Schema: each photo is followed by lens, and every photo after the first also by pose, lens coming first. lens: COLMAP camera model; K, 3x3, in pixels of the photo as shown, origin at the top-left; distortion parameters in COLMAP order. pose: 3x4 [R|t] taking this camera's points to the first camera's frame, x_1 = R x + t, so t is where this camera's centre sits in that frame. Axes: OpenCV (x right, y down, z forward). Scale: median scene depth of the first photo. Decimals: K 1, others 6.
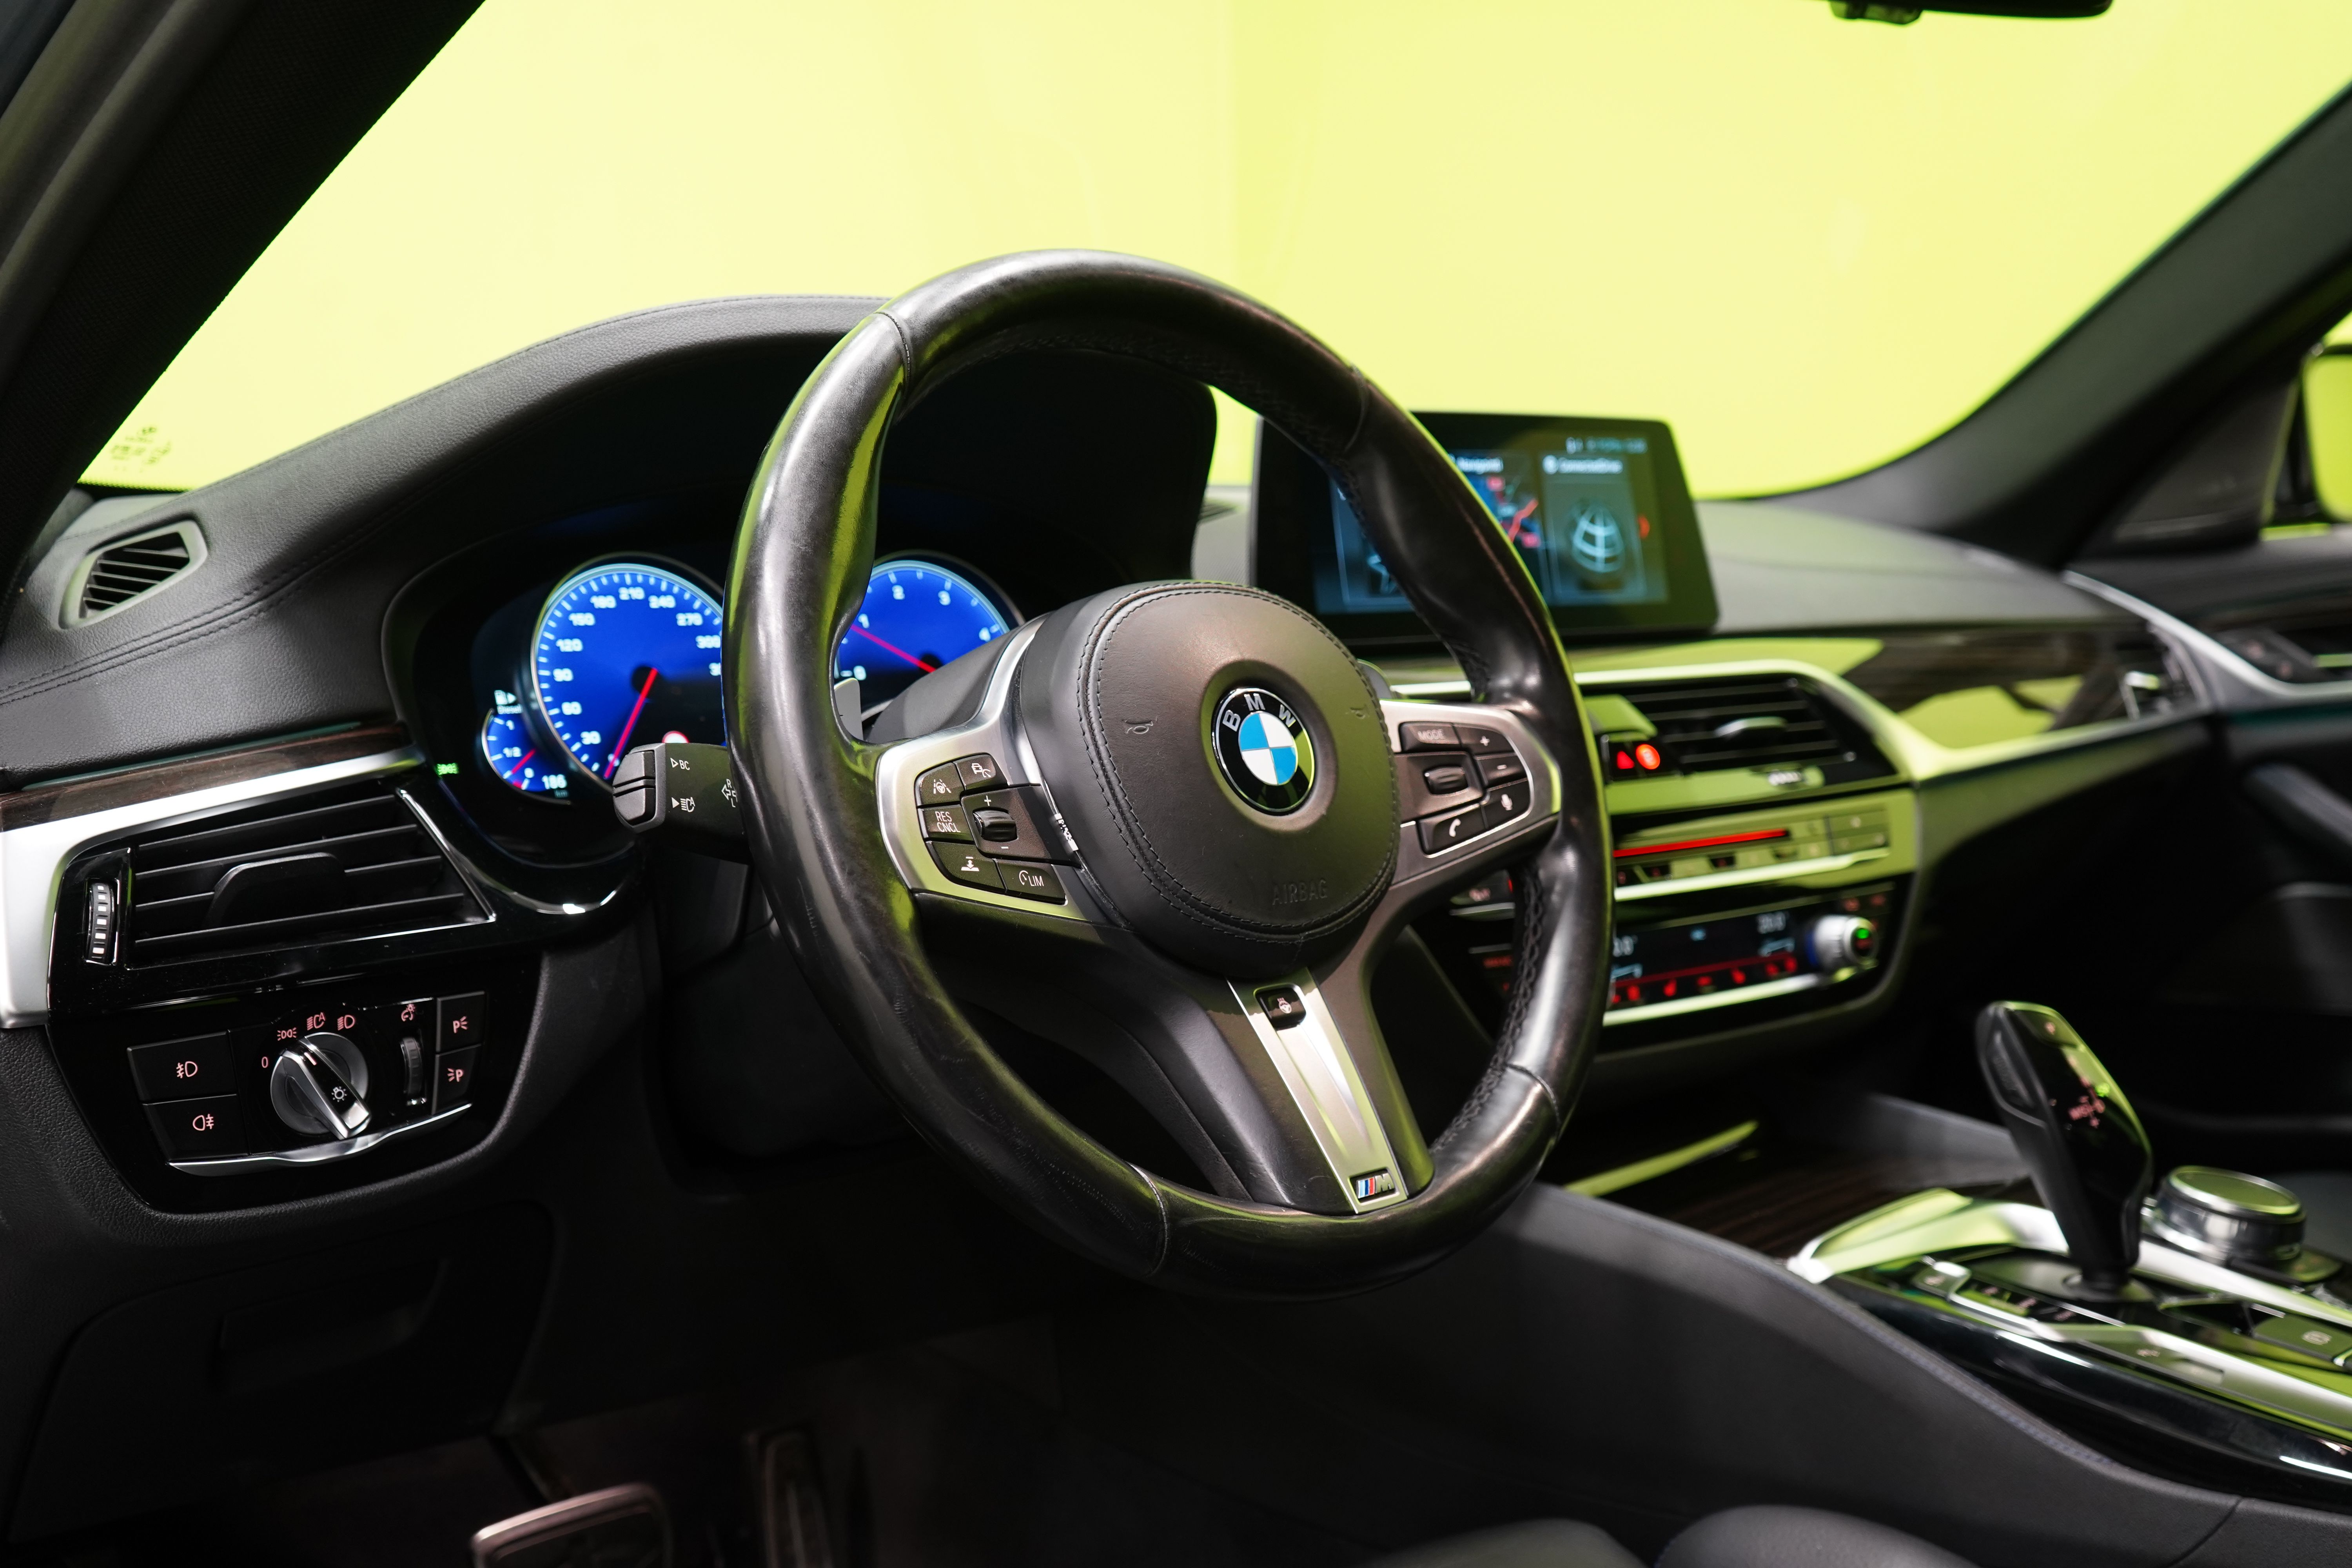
lens RADIAL K [[2253.2, 0, 1177.5], [0, 2253.2, 795.3], [0, 0, 1]] dist [0.008467, 0.000000]
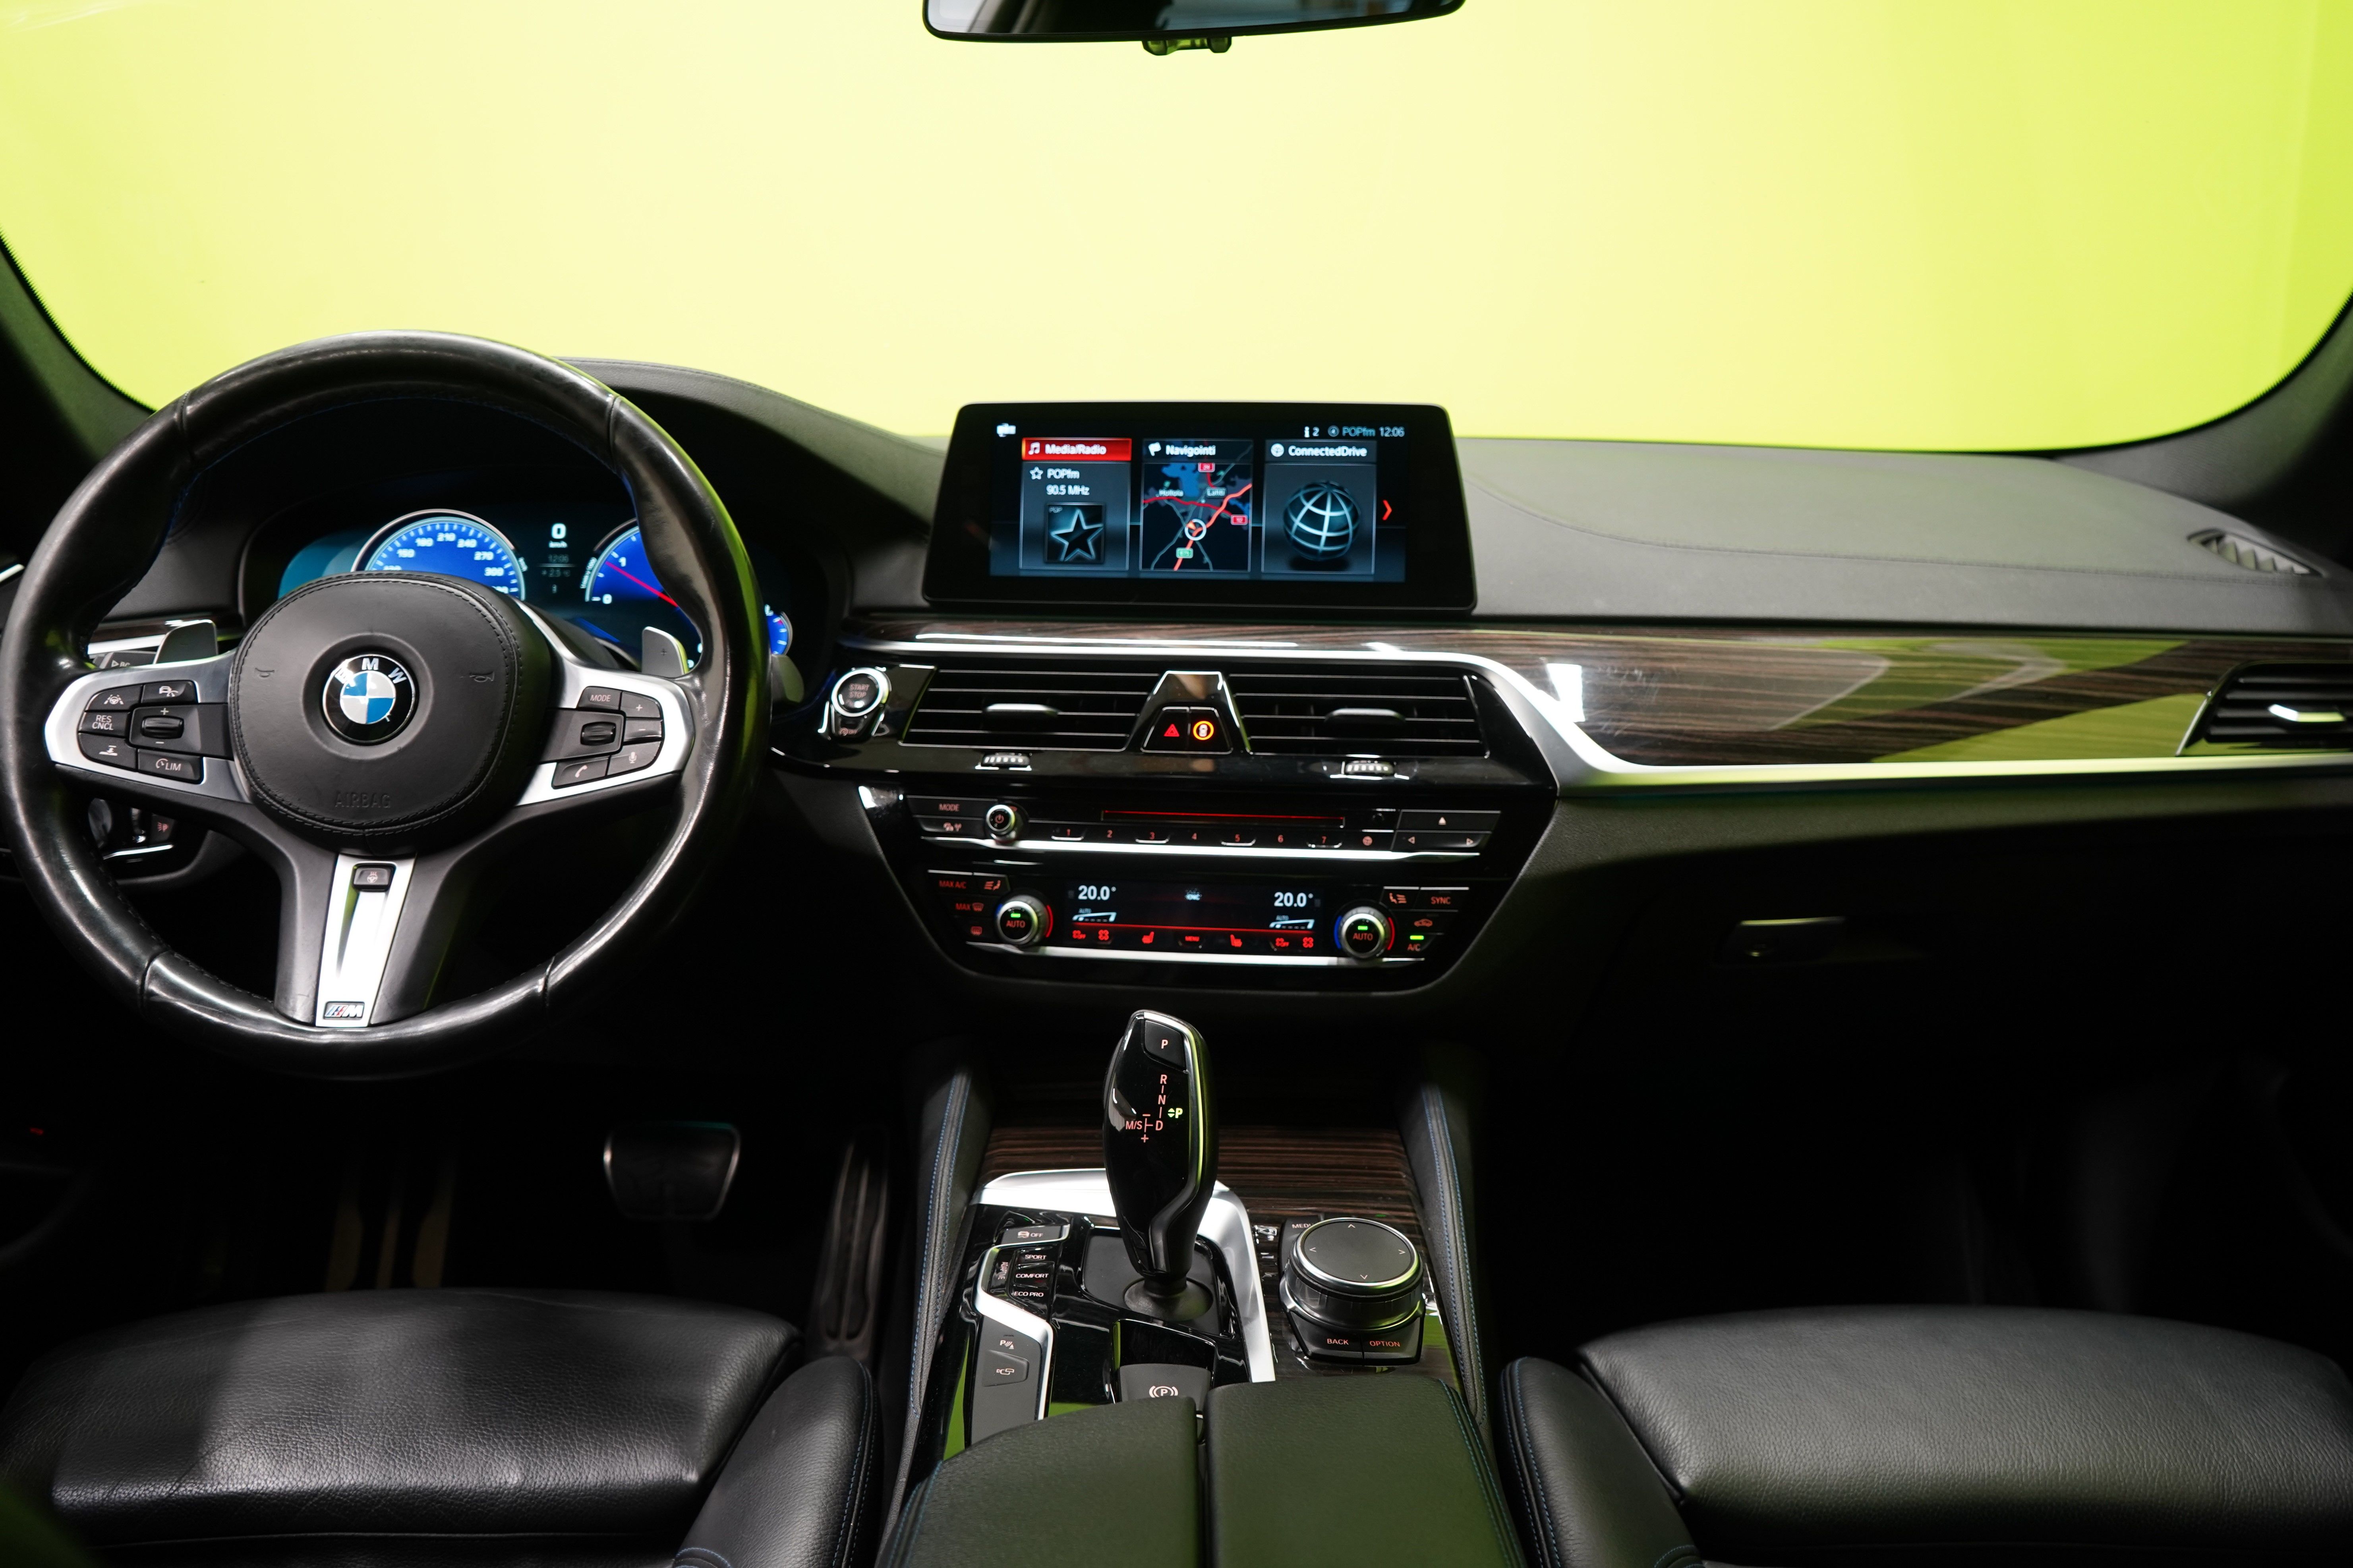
lens RADIAL K [[1921.6, 0, 1180.6], [0, 1921.6, 786.6], [0, 0, 1]] dist [-0.018155, 0.021882]
pose [[0.743443, 0.154481, -0.650714, 0.980727], [-0.086774, 0.987014, 0.135180, -0.139602], [0.663147, -0.044034, 0.747193, 0.352379]]
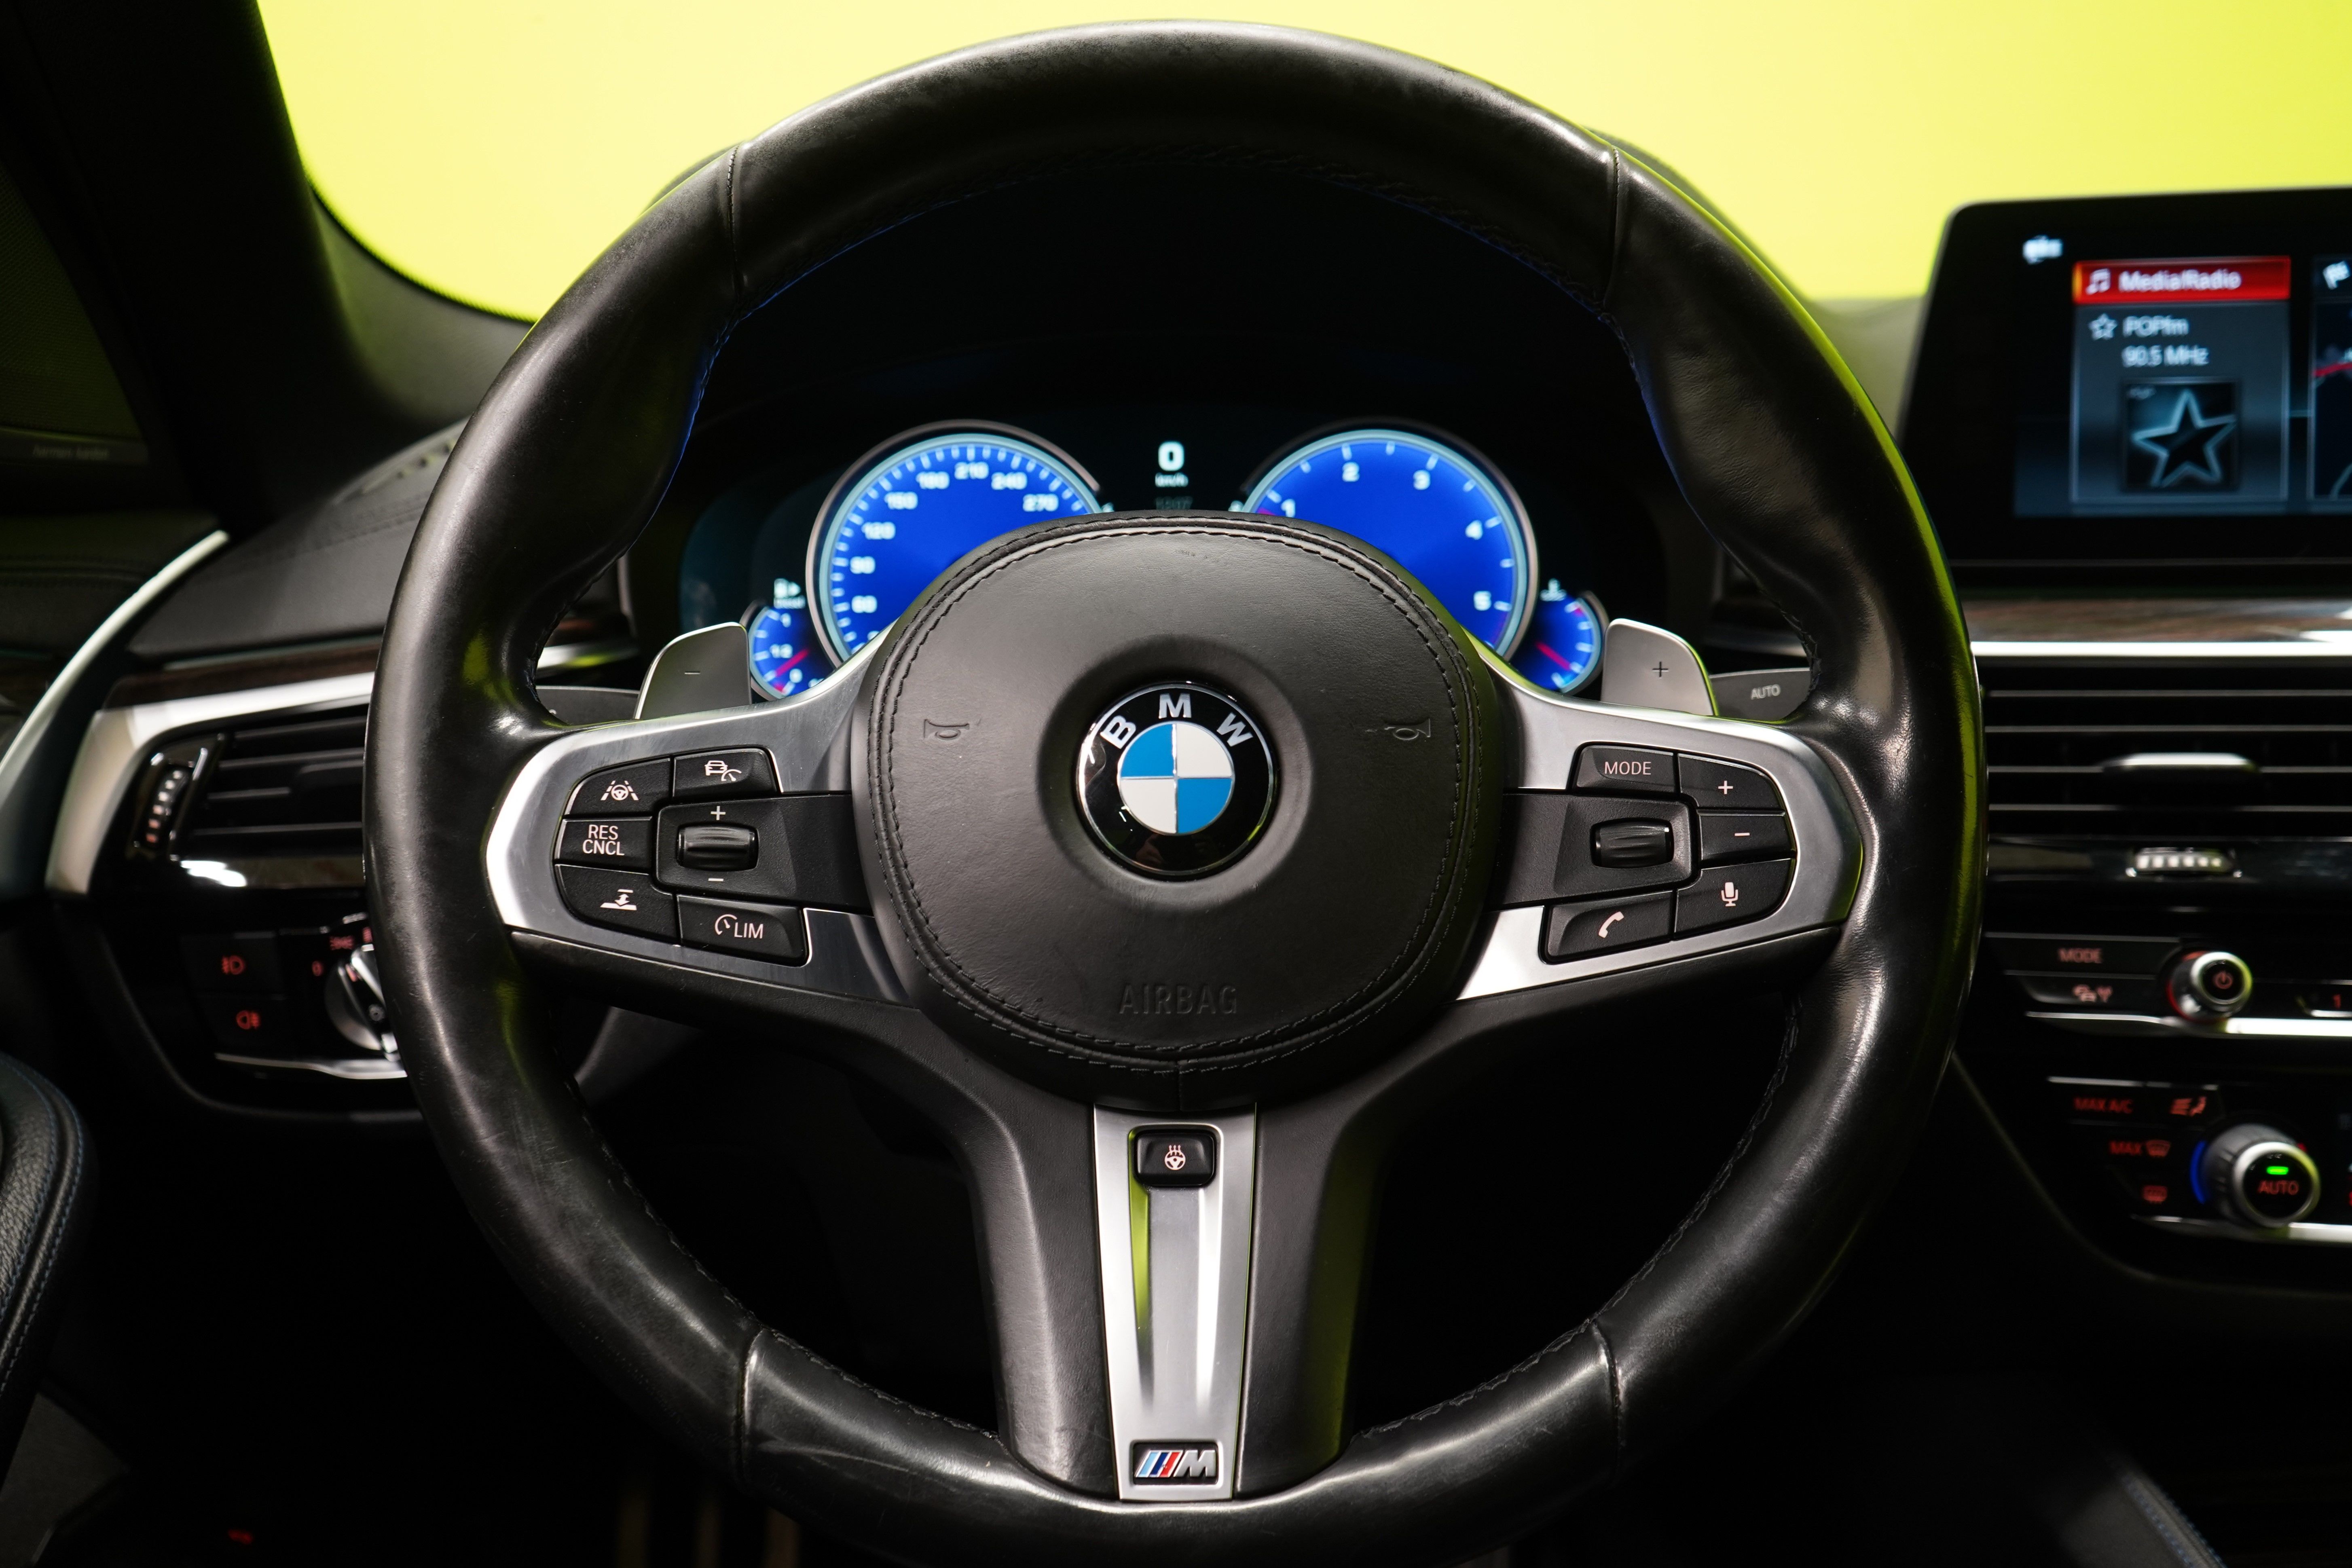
lens RADIAL K [[2252.2, 0, 1170.0], [0, 2252.2, 785.9], [0, 0, 1]] dist [0.010638, 0.000000]
pose [[0.740614, 0.132978, -0.658640, 0.386163], [-0.066757, 0.989934, 0.124800, -0.081965], [0.668606, -0.048460, 0.742036, 0.408156]]
